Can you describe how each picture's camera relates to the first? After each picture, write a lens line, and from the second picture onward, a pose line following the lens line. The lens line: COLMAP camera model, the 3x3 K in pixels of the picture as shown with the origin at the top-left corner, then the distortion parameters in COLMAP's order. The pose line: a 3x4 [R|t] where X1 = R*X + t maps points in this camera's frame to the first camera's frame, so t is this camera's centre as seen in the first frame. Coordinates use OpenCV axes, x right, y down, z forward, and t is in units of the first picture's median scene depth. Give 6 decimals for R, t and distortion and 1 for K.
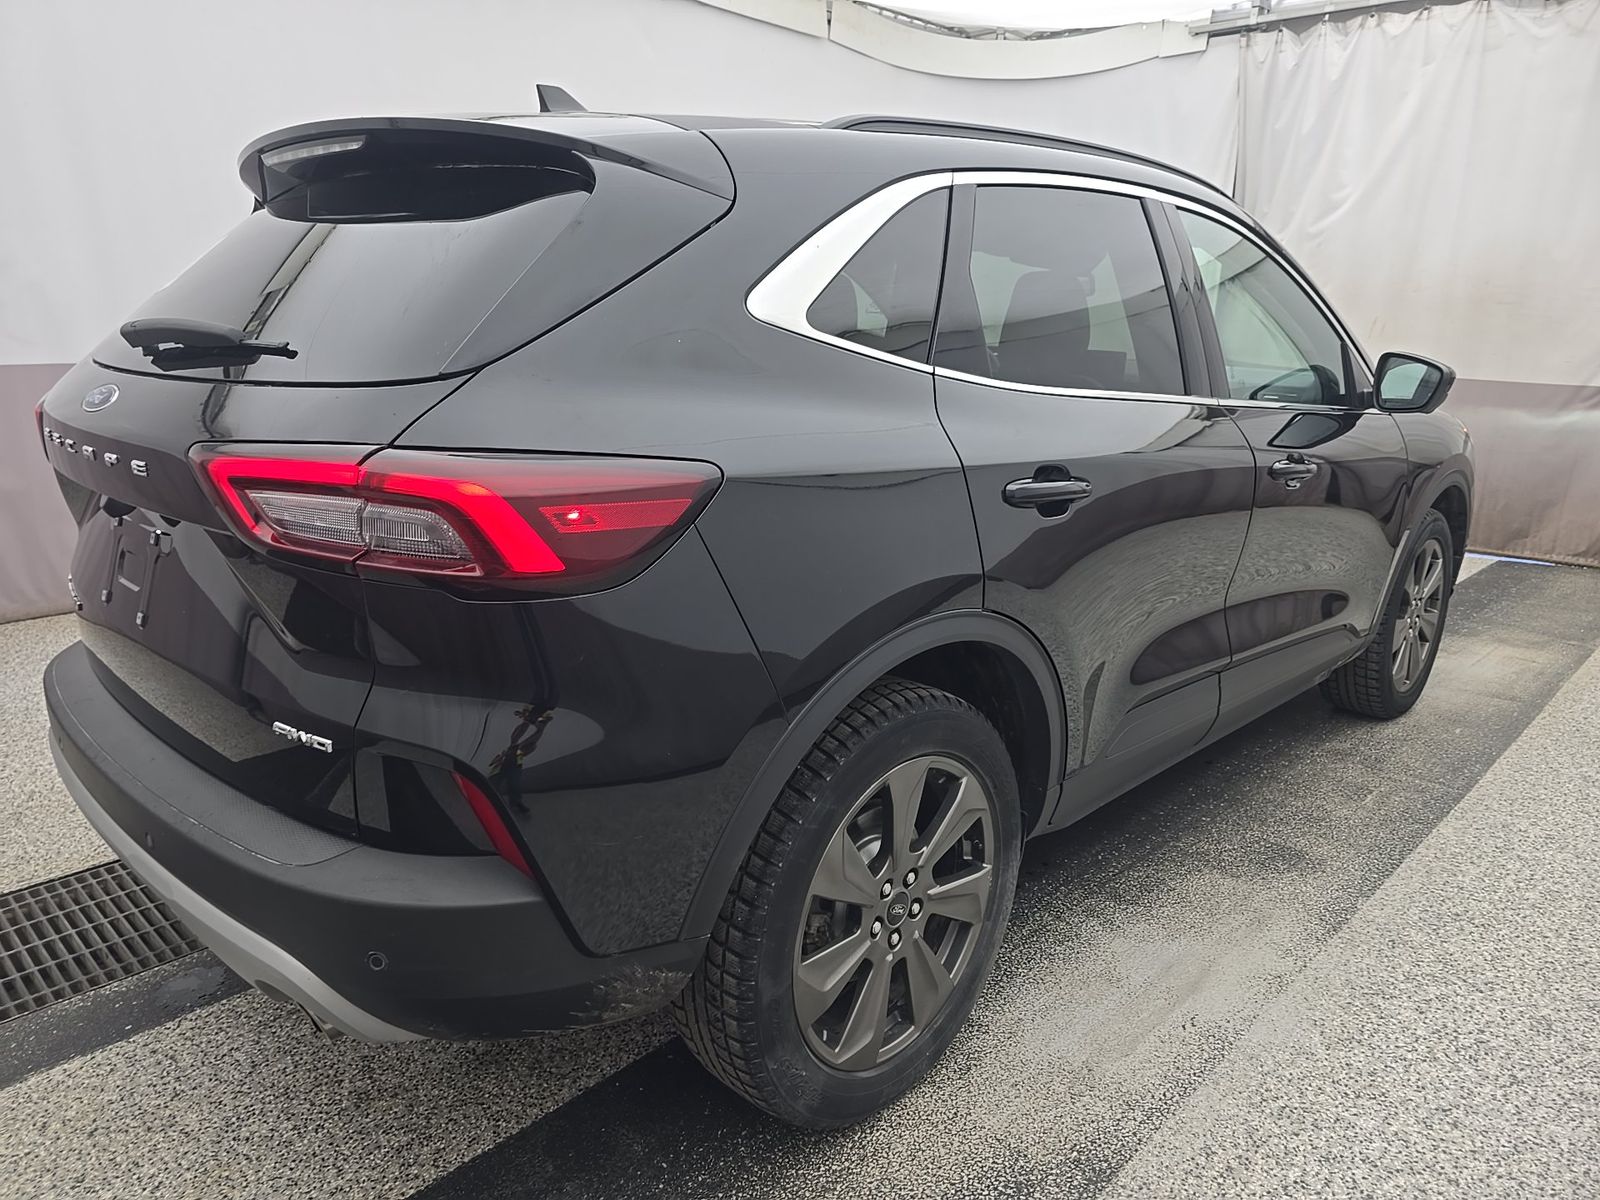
lens RADIAL K [[1080.6, 0, 800.0], [0, 1080.6, 600.0], [0, 0, 1]] dist [0.002631, 0.000369]
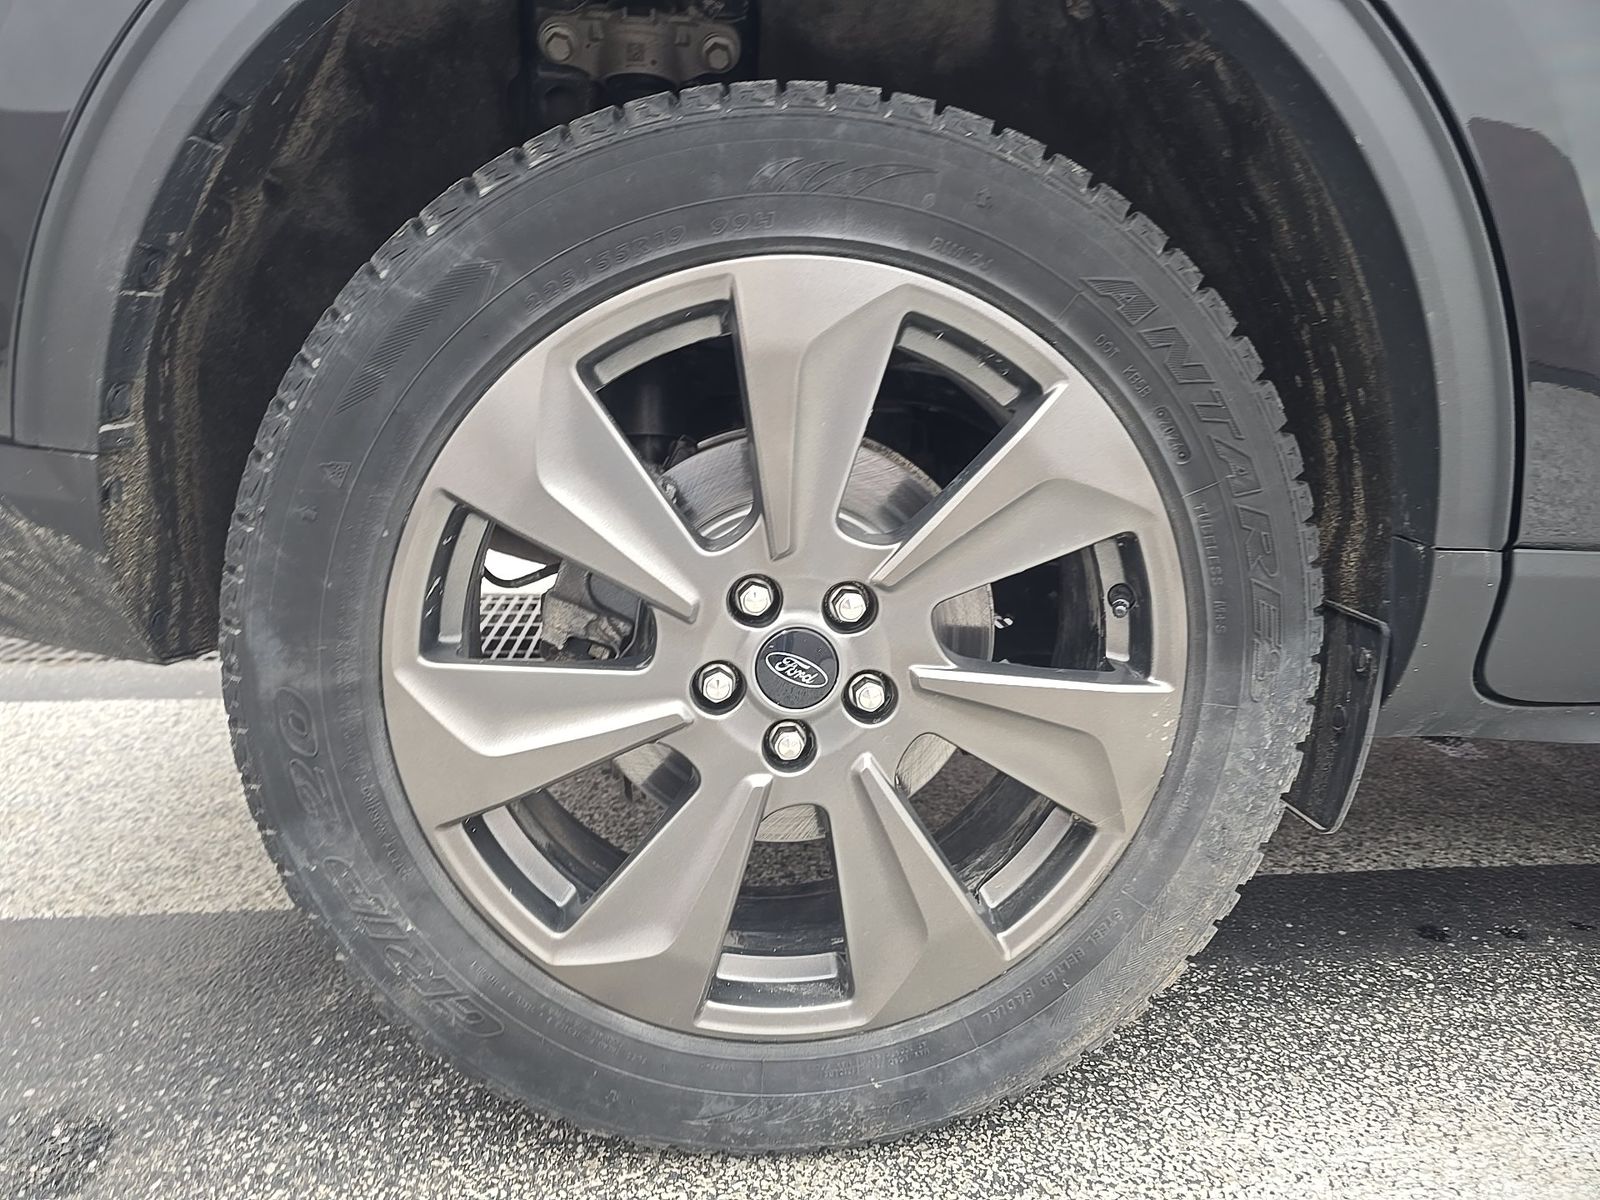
lens RADIAL K [[1080.6, 0, 800.0], [0, 1080.6, 600.0], [0, 0, 1]] dist [0.002631, 0.000369]
pose [[0.756300, 0.144635, -0.638037, 0.331462], [-0.167521, 0.985555, 0.024842, 0.242427], [0.632414, 0.088096, 0.769605, 0.670737]]
